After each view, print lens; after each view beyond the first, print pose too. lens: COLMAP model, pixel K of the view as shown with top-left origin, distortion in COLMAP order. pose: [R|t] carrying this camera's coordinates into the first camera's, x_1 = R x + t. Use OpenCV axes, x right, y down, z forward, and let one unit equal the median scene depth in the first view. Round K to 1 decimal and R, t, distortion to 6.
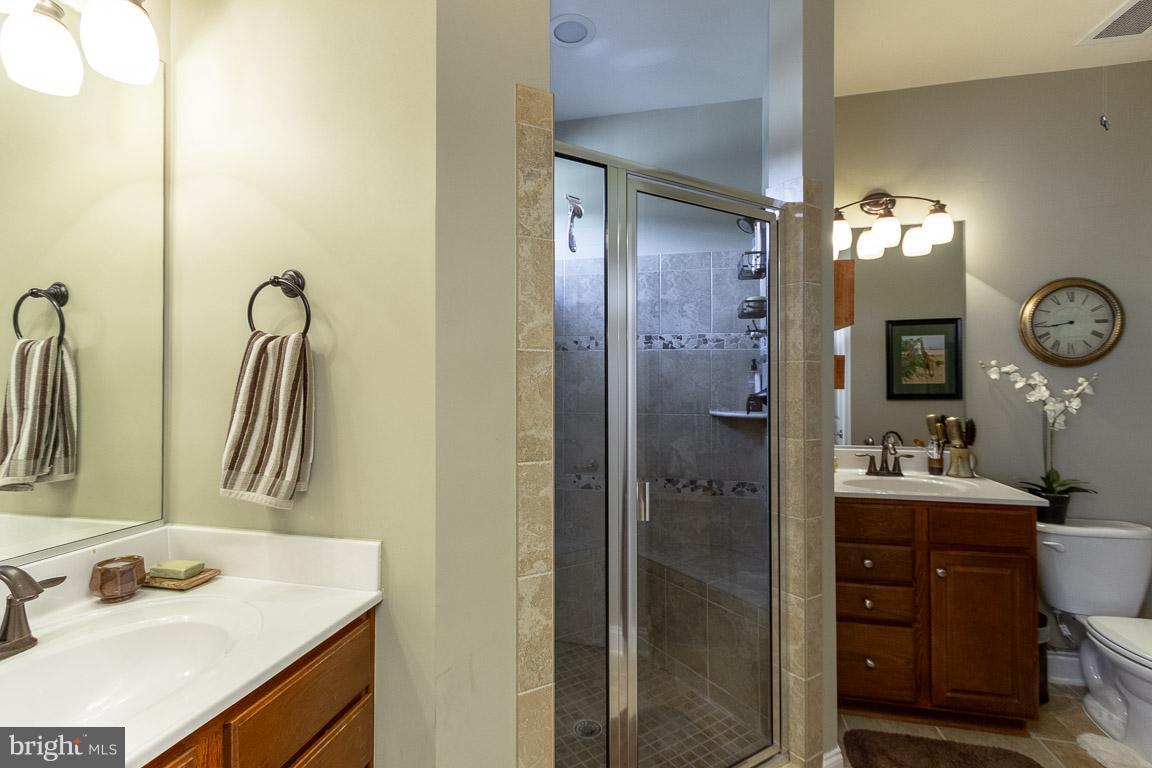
lens RADIAL K [[538.7, 0, 575.2], [0, 538.7, 382.8], [0, 0, 1]] dist [0.019526, -0.006315]
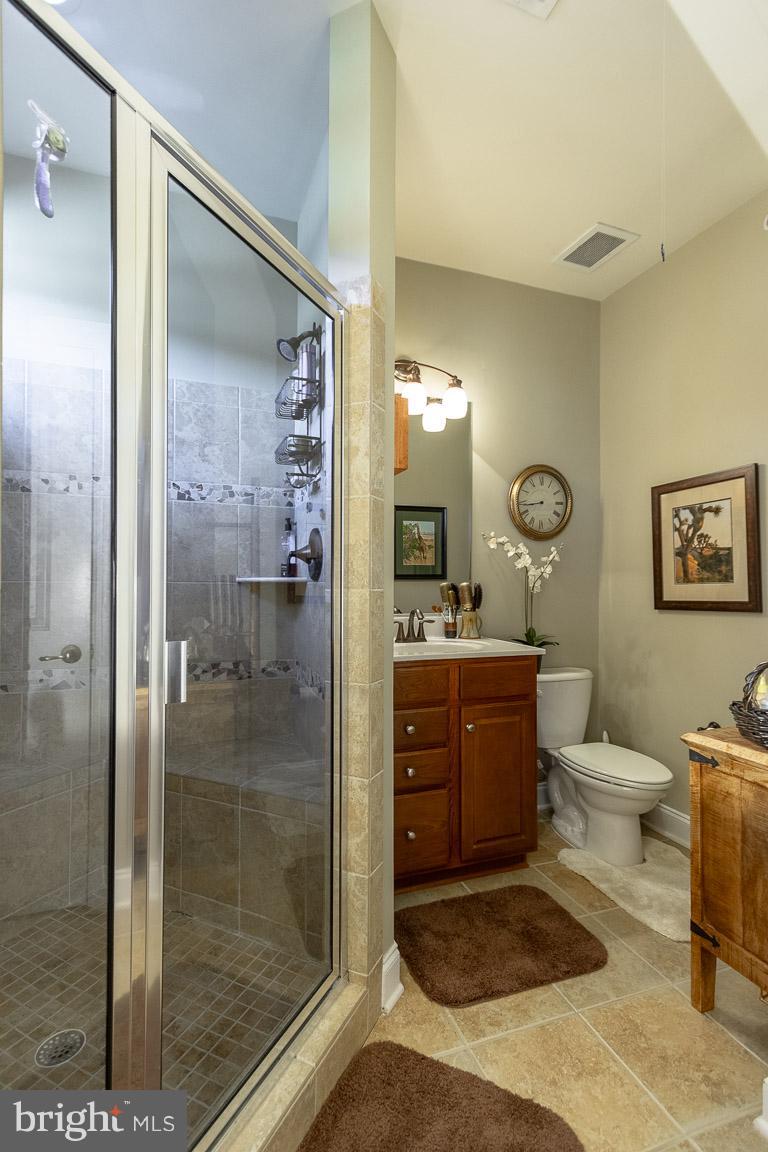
lens RADIAL K [[538.7, 0, 386.2], [0, 538.7, 577.2], [0, 0, 1]] dist [0.019526, -0.006315]
pose [[0.843361, 0.009359, 0.537266, -0.003706], [-0.003923, 0.999929, -0.011260, 0.069856], [-0.537333, 0.007388, 0.843338, 0.204218]]
